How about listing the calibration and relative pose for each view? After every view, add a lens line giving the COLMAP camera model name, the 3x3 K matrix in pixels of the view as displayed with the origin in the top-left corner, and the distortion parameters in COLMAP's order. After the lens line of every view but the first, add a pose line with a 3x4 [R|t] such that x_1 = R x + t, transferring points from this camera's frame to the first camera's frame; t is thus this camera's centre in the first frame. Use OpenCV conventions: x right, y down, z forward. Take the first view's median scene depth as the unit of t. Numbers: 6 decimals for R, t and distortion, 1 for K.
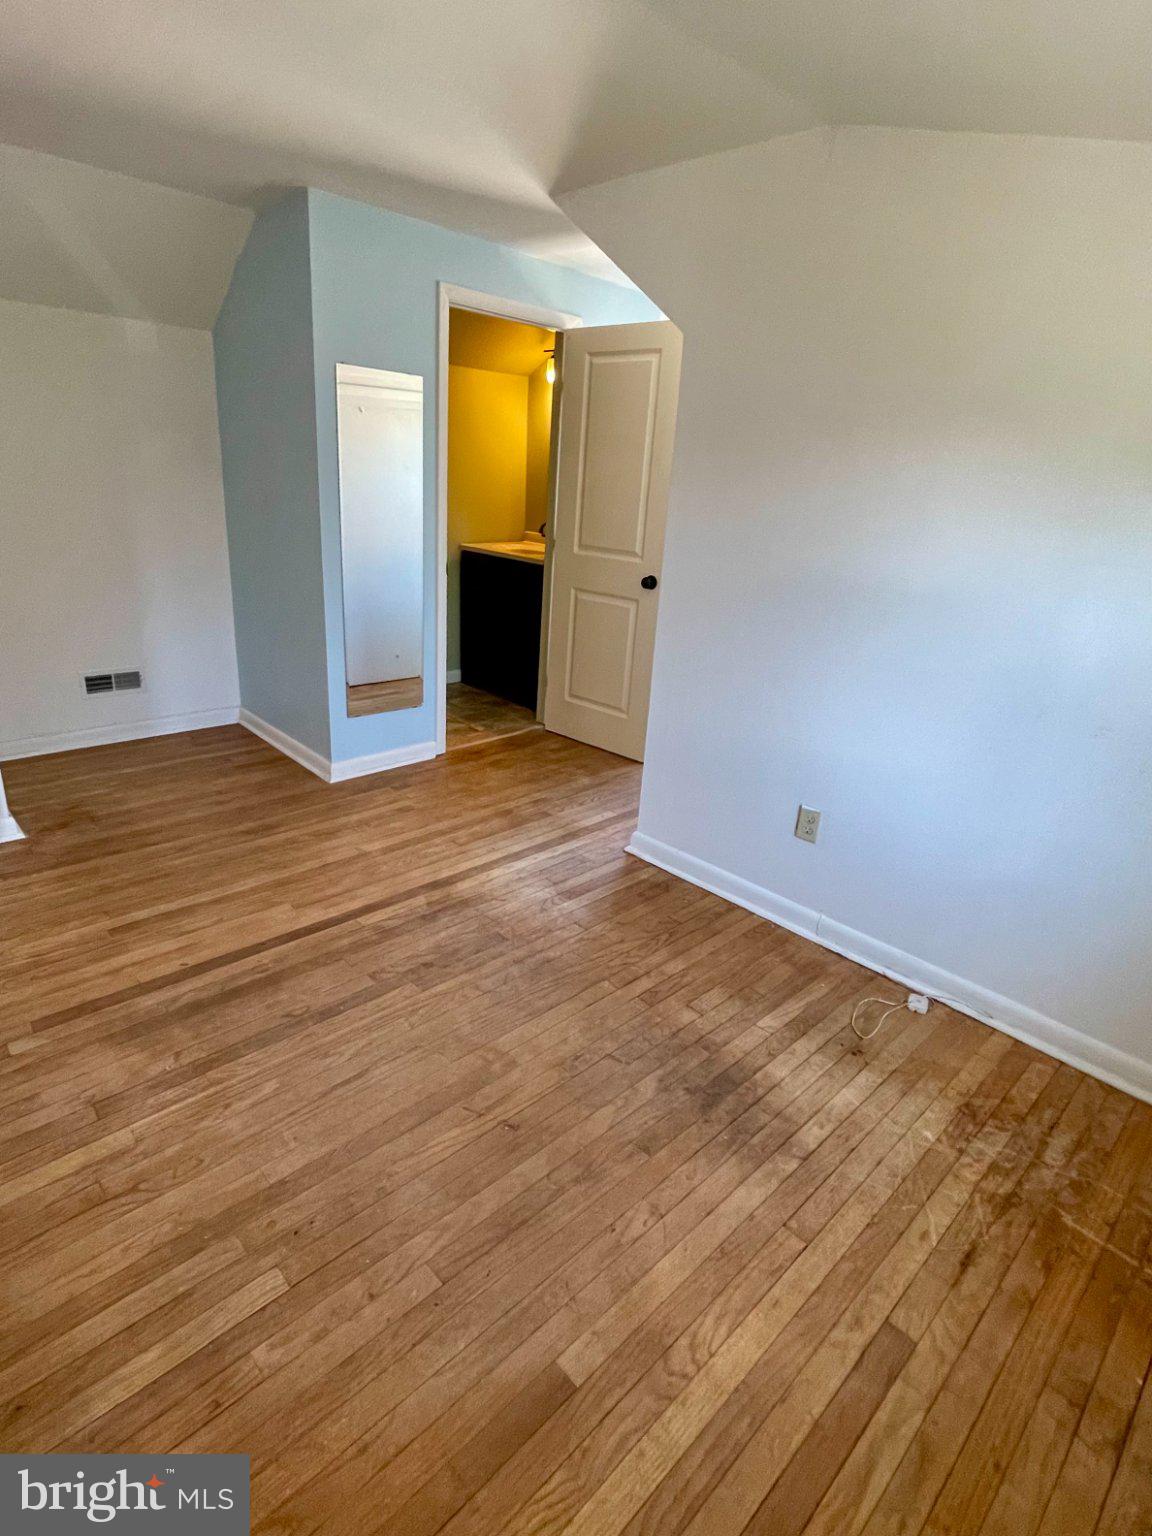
lens RADIAL K [[744.7, 0, 579.9], [0, 744.7, 746.7], [0, 0, 1]] dist [-0.007218, -0.000649]
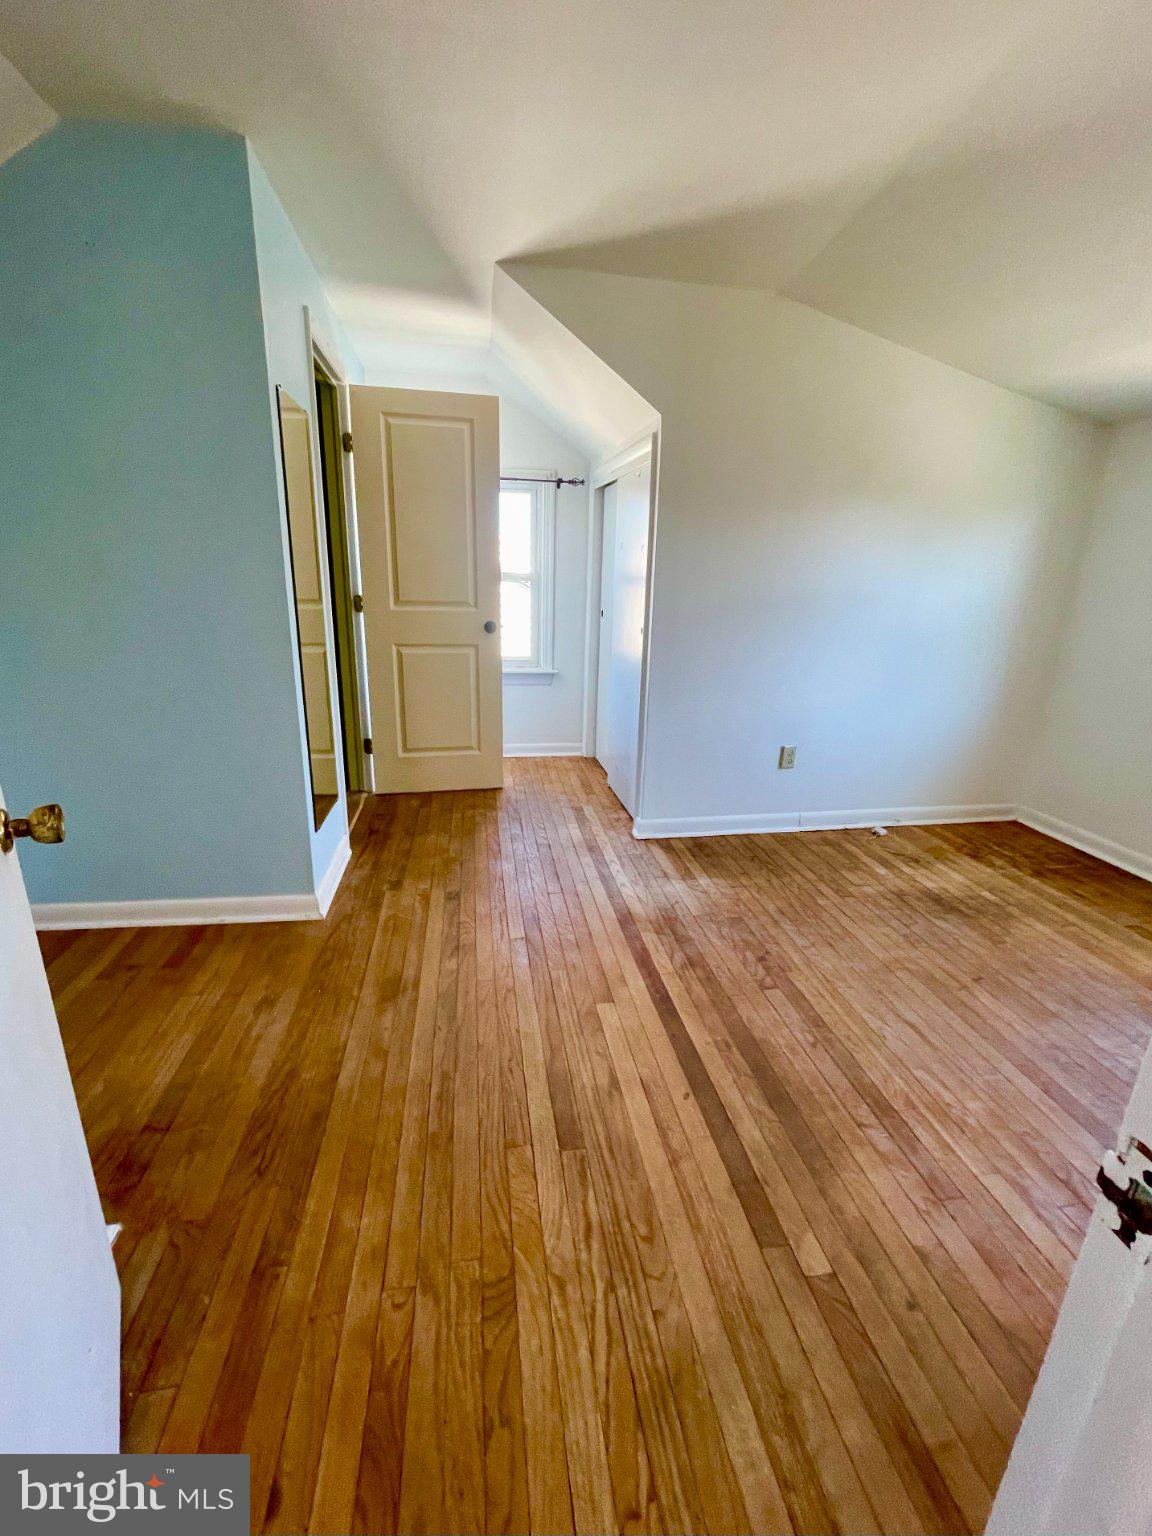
lens RADIAL K [[618.5, 0, 578.1], [0, 618.5, 757.5], [0, 0, 1]] dist [-0.003932, 0.000299]
pose [[0.603442, -0.272189, 0.749514, -0.883136], [0.283211, 0.951815, 0.117640, -0.163243], [-0.745419, 0.141282, 0.651452, 0.498614]]
